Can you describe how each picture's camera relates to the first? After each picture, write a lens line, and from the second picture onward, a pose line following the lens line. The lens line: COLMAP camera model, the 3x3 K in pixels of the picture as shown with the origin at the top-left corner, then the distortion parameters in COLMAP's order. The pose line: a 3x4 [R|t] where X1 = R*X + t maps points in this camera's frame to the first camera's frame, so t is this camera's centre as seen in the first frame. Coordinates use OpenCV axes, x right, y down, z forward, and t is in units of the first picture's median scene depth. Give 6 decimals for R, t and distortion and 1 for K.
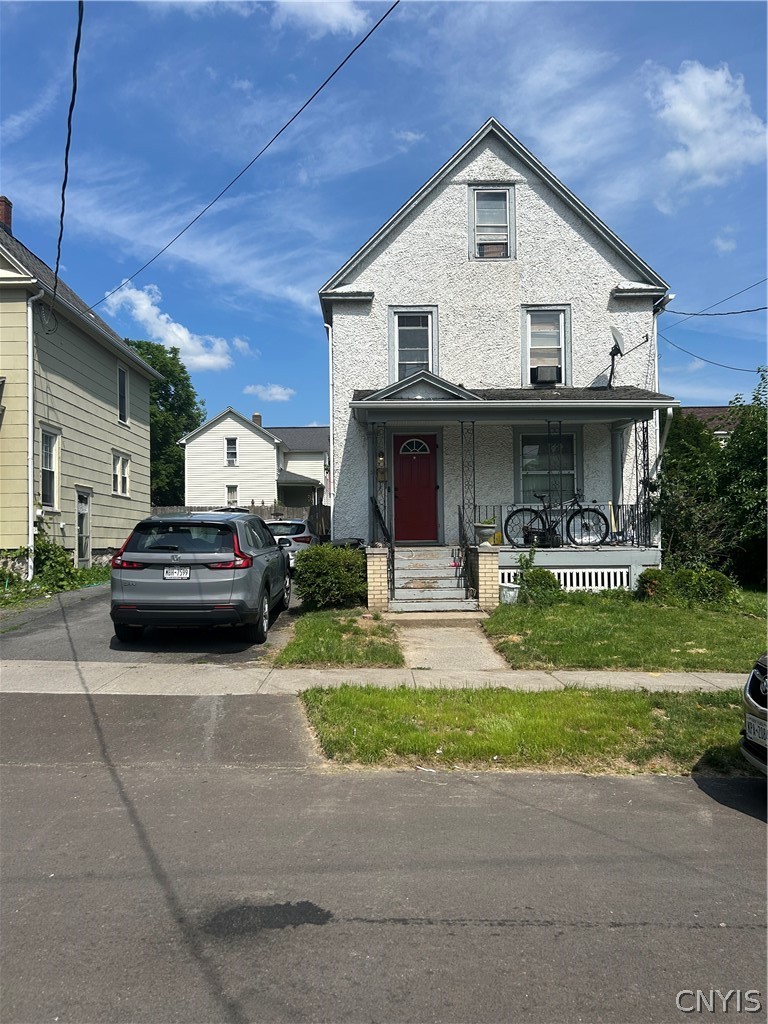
lens RADIAL K [[767.0, 0, 392.6], [0, 767.0, 514.9], [0, 0, 1]] dist [0.069394, -0.017320]
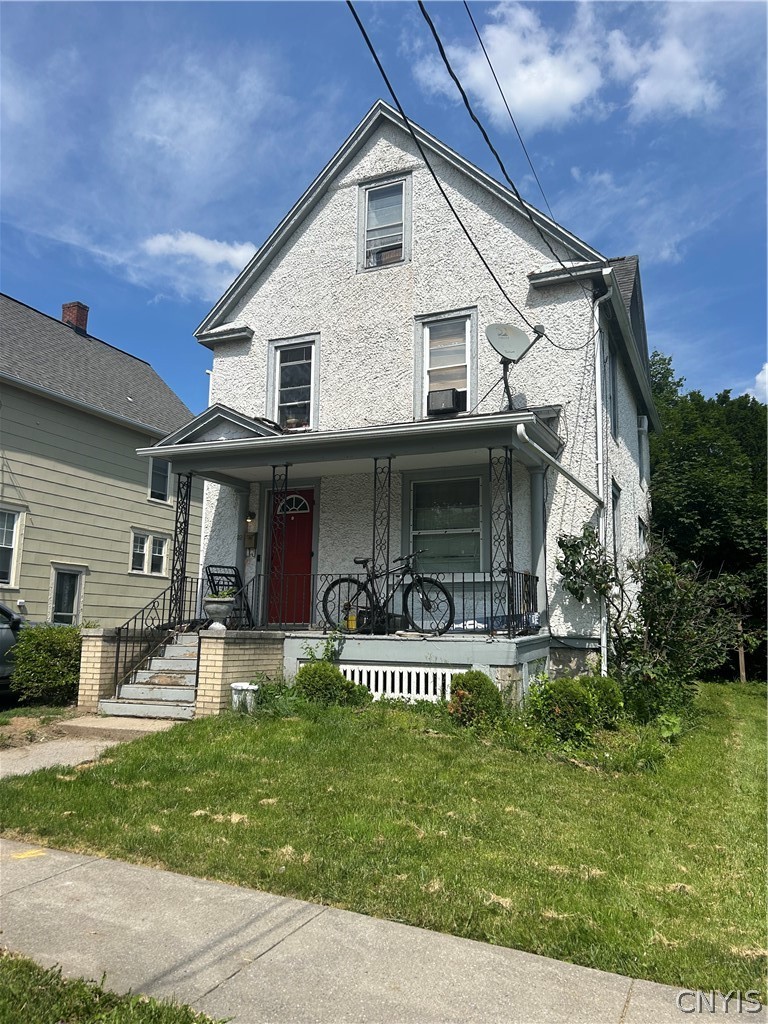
lens RADIAL K [[767.0, 0, 380.4], [0, 767.0, 512.6], [0, 0, 1]] dist [0.069394, -0.017320]
pose [[0.904466, -0.041942, -0.424478, 0.452464], [-0.008907, 0.993080, -0.117103, 0.012449], [0.426452, 0.109696, 0.897834, 0.316535]]
